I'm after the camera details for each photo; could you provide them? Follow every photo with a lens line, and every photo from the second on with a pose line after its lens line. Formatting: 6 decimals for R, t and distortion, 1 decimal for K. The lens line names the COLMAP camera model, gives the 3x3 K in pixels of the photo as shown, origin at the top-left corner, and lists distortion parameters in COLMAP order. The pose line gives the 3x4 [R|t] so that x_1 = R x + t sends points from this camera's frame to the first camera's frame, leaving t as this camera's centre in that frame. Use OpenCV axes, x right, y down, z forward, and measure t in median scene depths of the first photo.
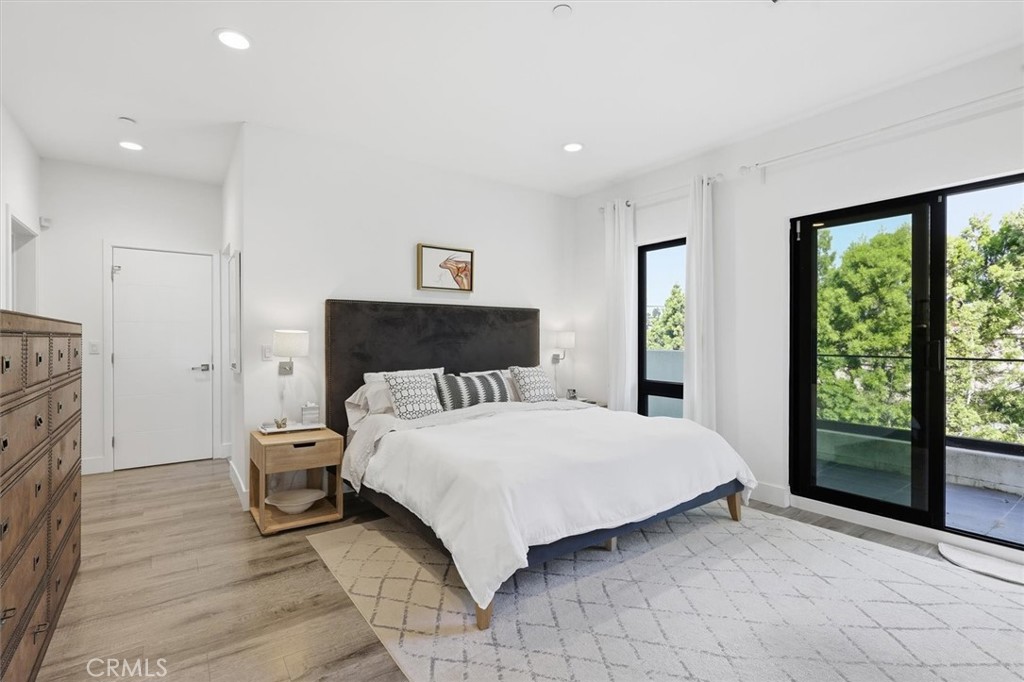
lens RADIAL K [[484.3, 0, 512.0], [0, 484.3, 344.1], [0, 0, 1]] dist [-0.001538, 0.000107]
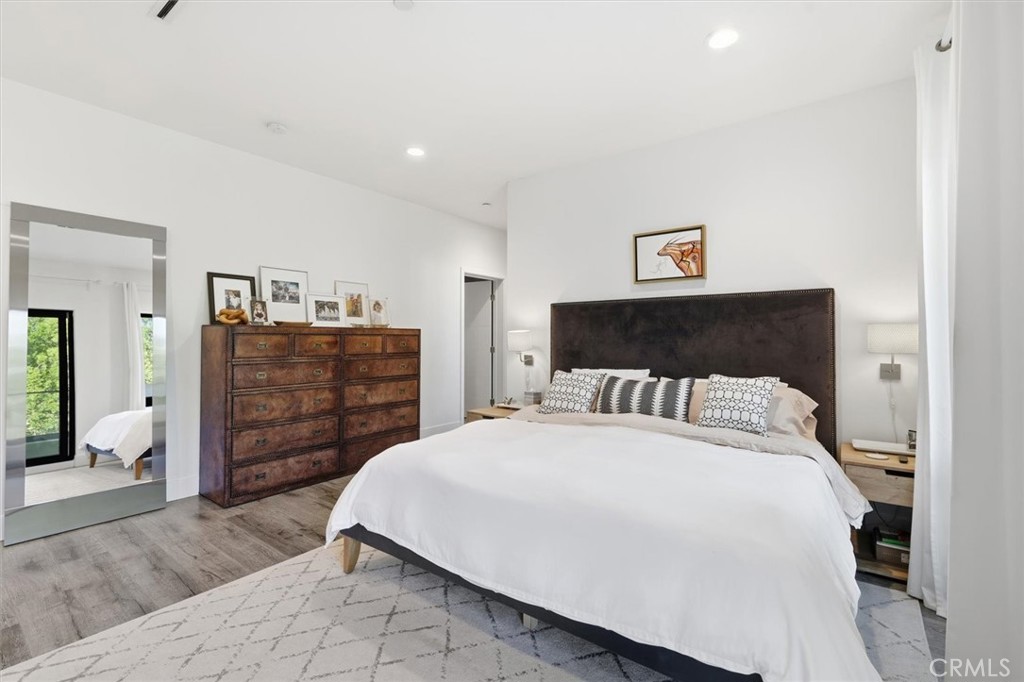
lens RADIAL K [[456.4, 0, 512.1], [0, 456.4, 334.7], [0, 0, 1]] dist [0.003824, 0.000270]
pose [[0.295648, -0.004709, -0.955285, 0.572358], [-0.007608, 0.999945, -0.007284, -0.006863], [0.955267, 0.009421, 0.295595, 0.508611]]
